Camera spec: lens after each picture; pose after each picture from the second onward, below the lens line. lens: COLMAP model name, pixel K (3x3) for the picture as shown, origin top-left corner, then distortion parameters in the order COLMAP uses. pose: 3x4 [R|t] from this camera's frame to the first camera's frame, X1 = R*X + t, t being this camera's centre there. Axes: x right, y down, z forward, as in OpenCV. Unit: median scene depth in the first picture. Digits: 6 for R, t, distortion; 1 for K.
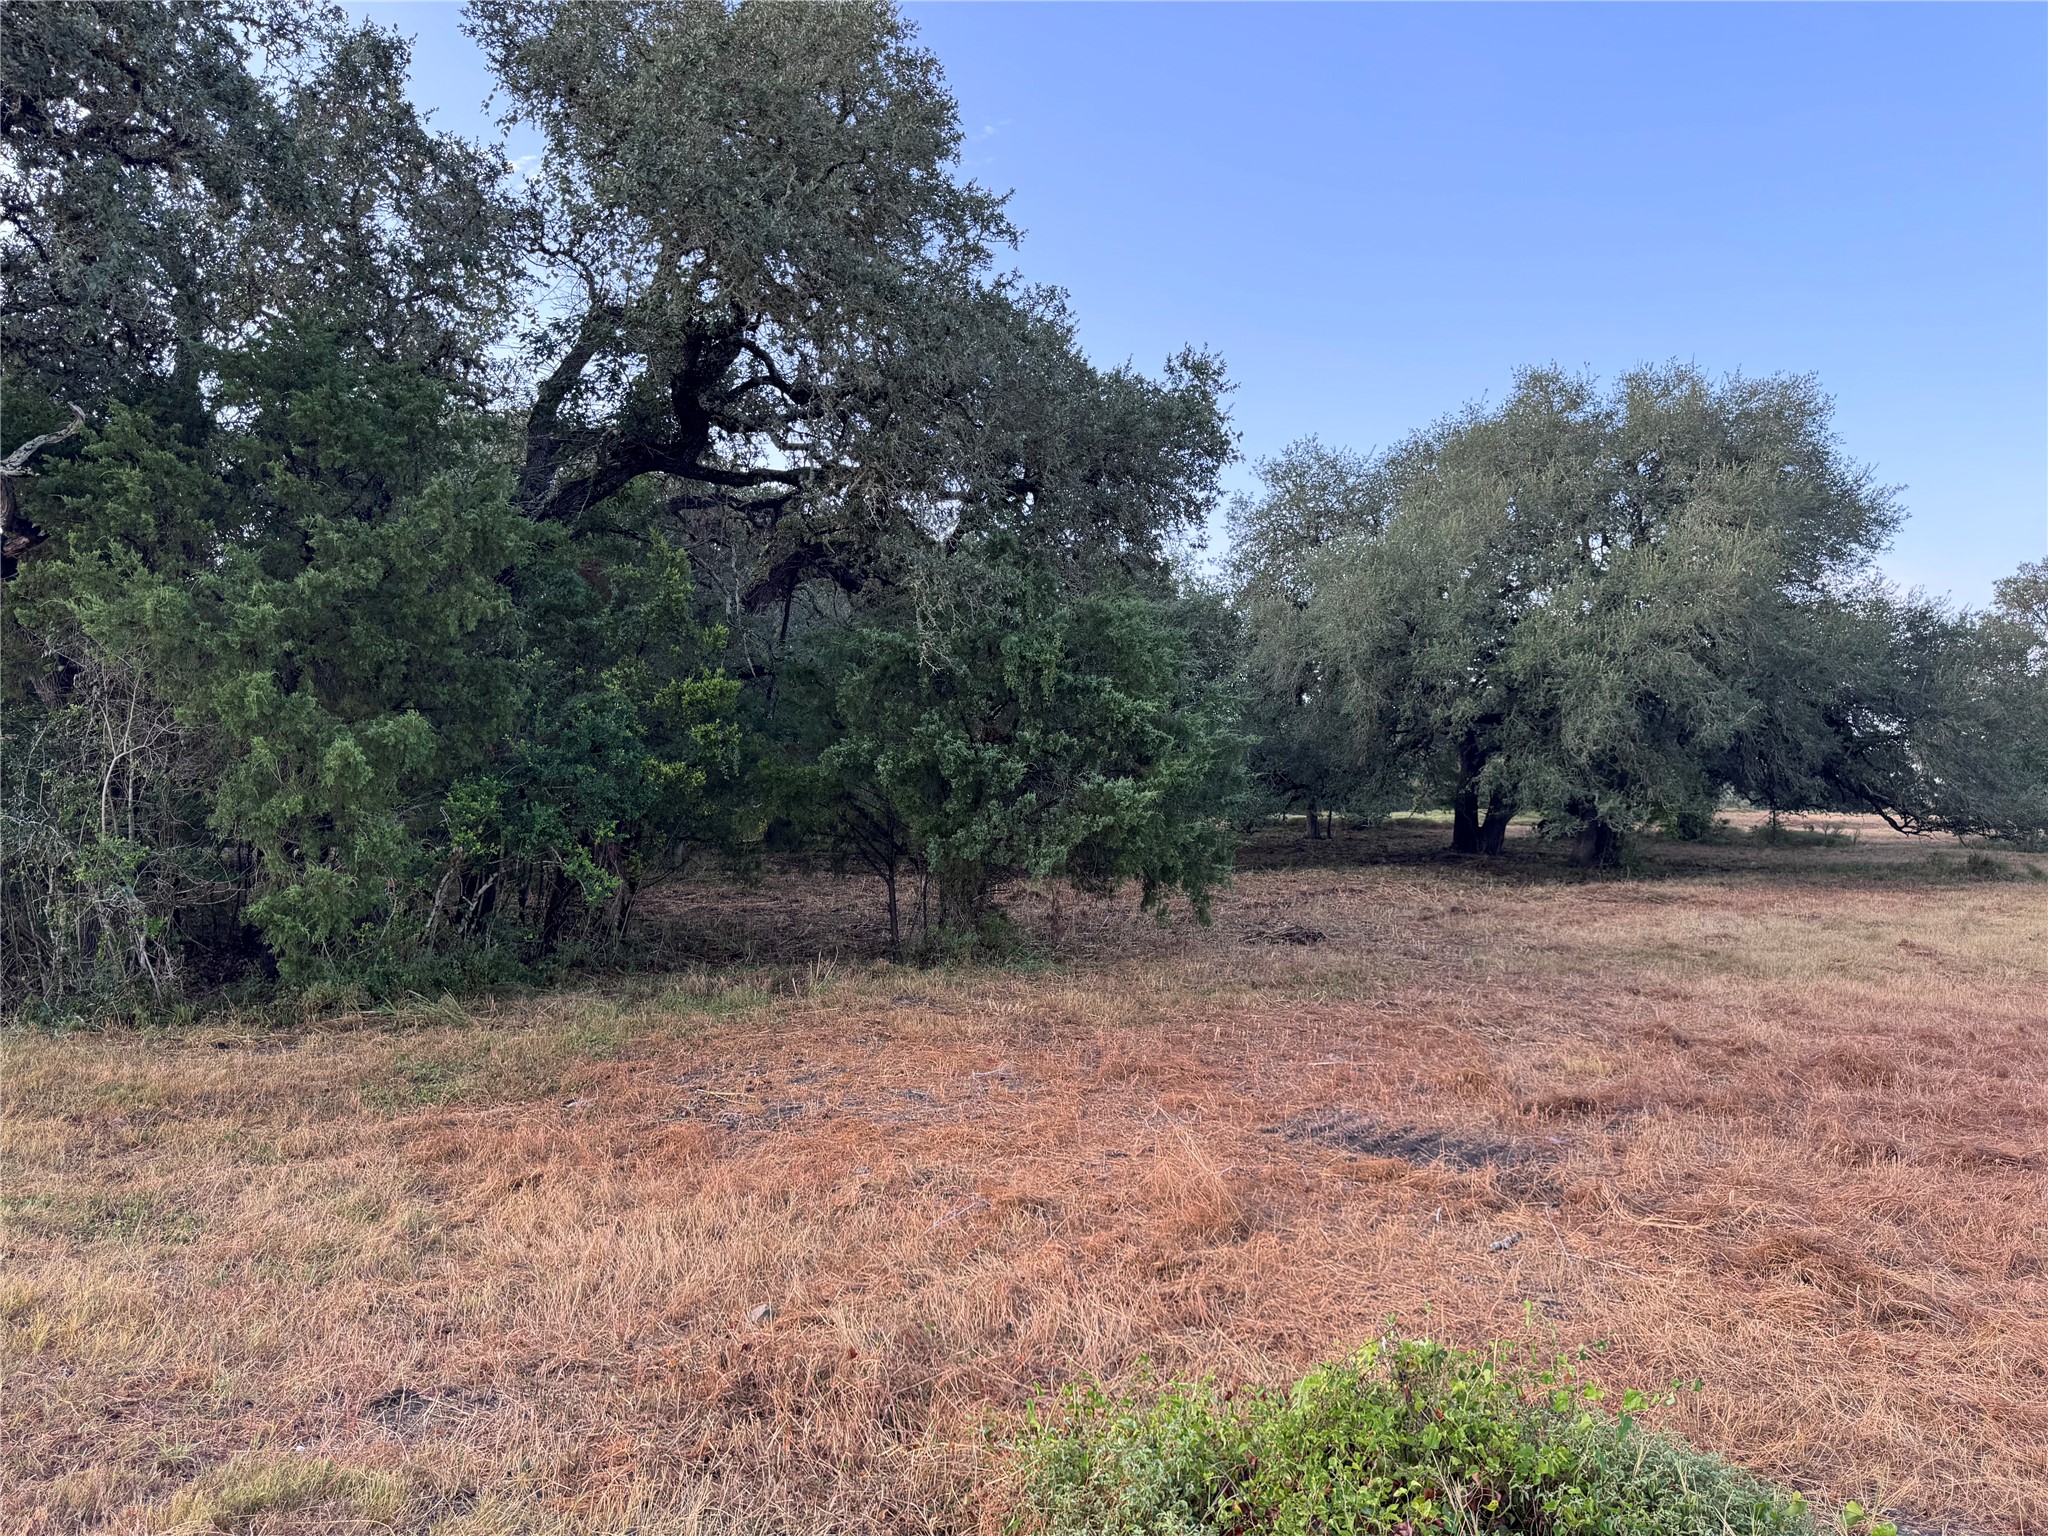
lens RADIAL K [[1522.7, 0, 1024.0], [0, 1522.7, 768.0], [0, 0, 1]] dist [0.076717, -0.077816]
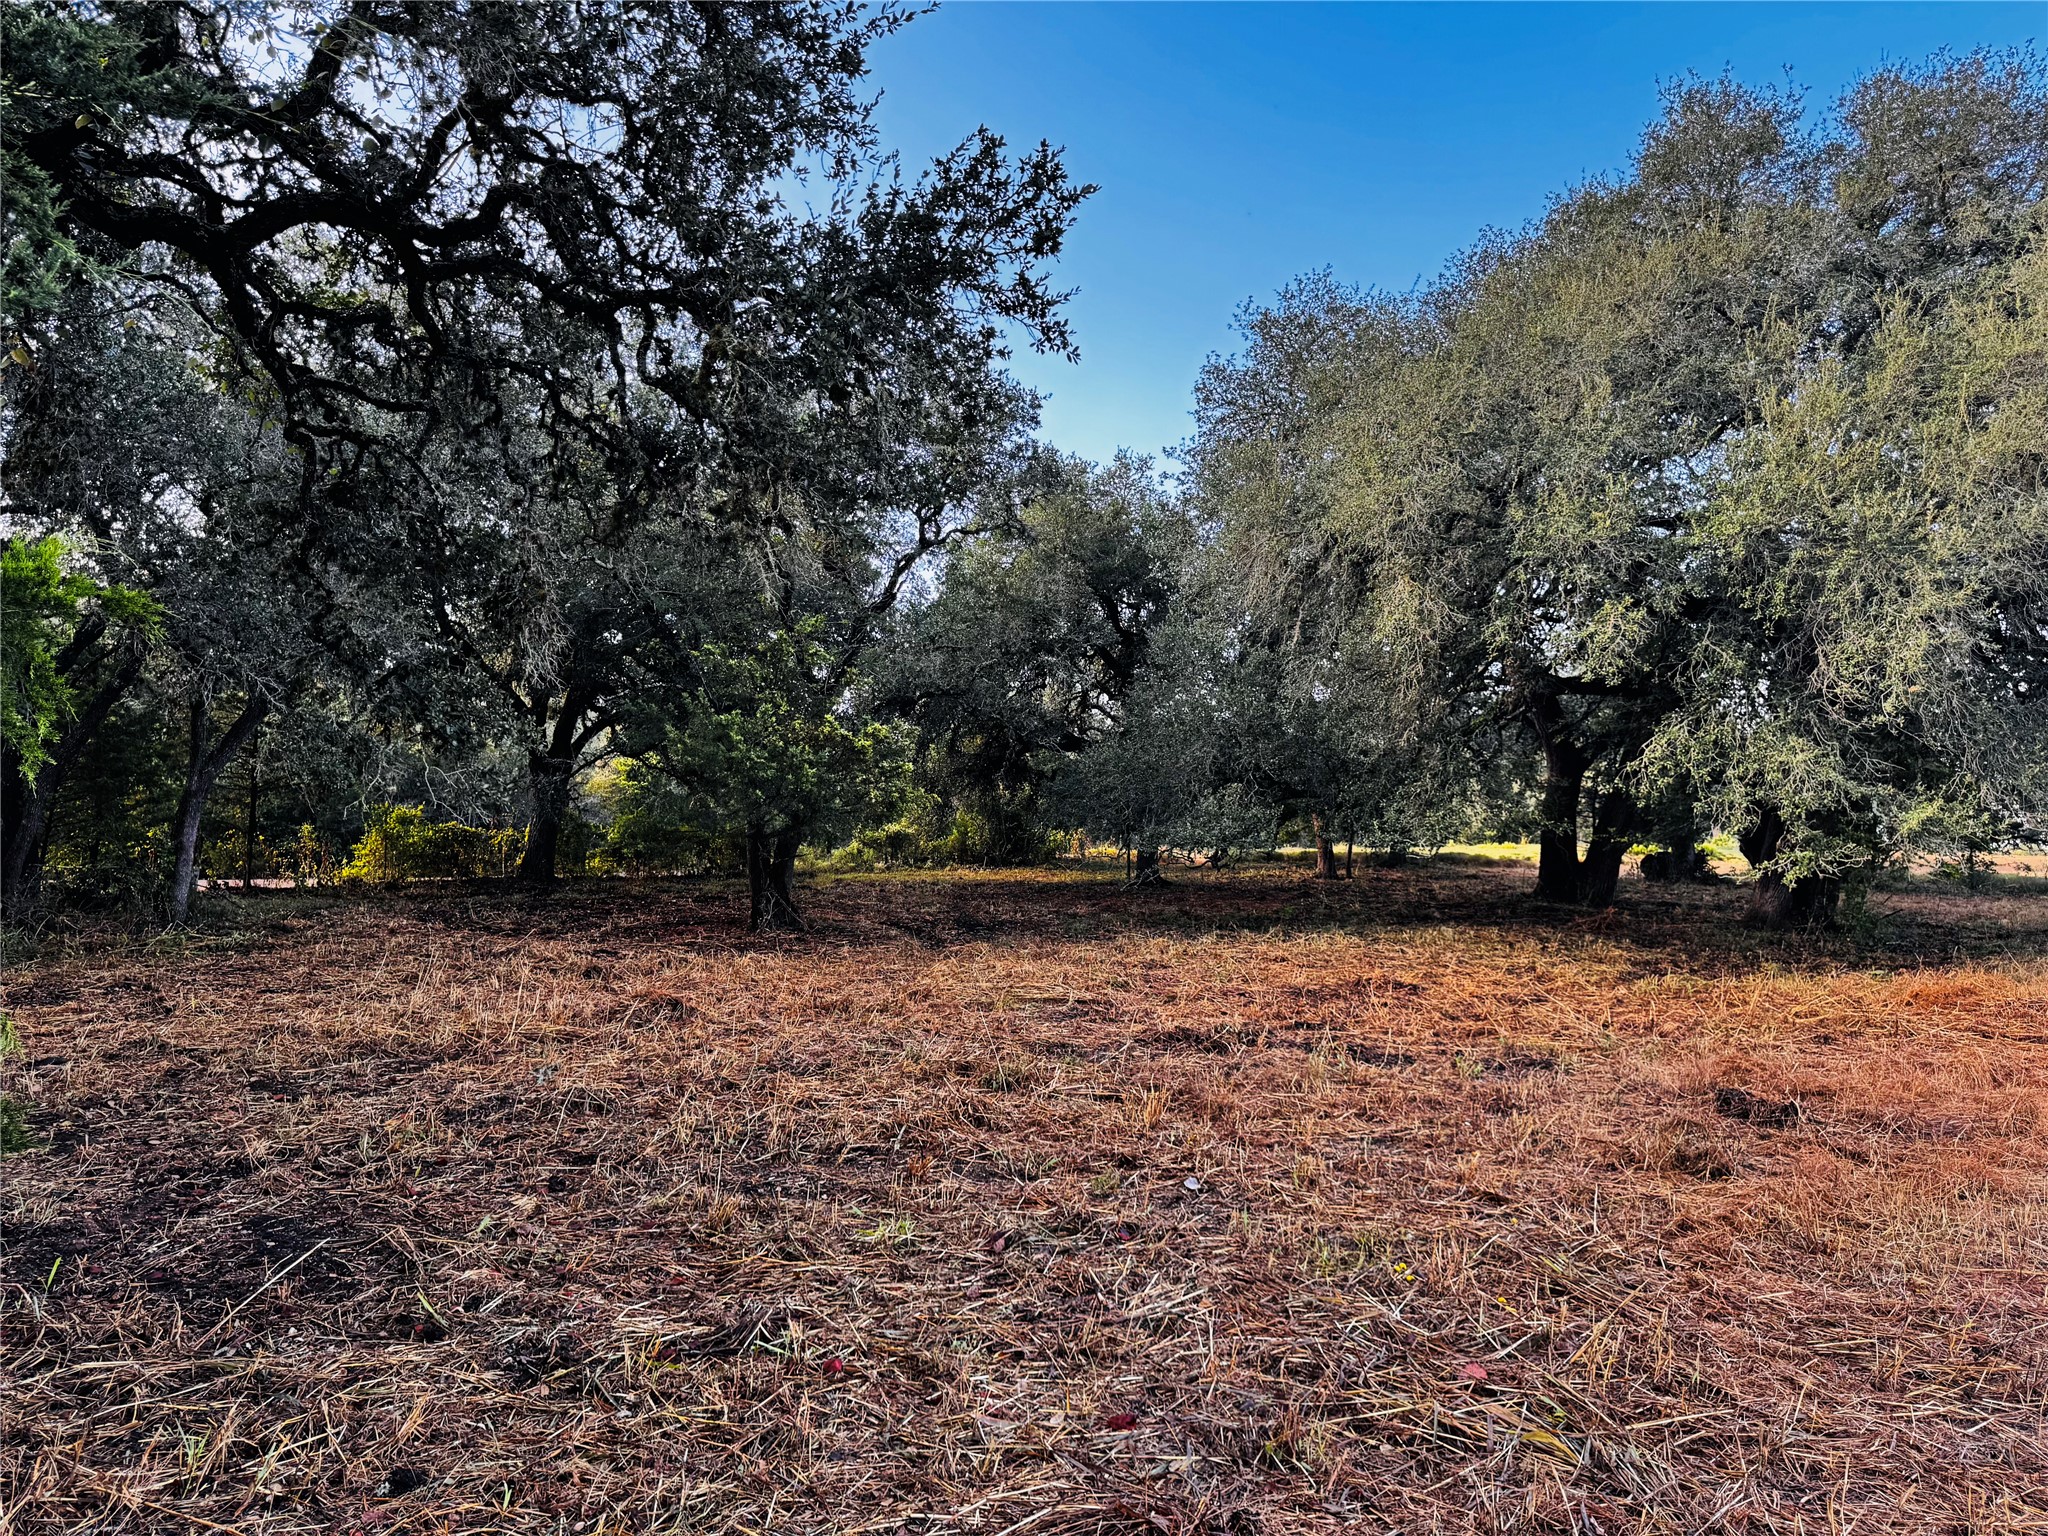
lens RADIAL K [[1522.7, 0, 1024.0], [0, 1522.7, 768.0], [0, 0, 1]] dist [0.076717, -0.077816]
pose [[0.999915, 0.003641, -0.012541, 0.092057], [-0.003976, 0.999634, -0.026758, 0.022423], [0.012439, 0.026805, 0.999563, 0.460515]]
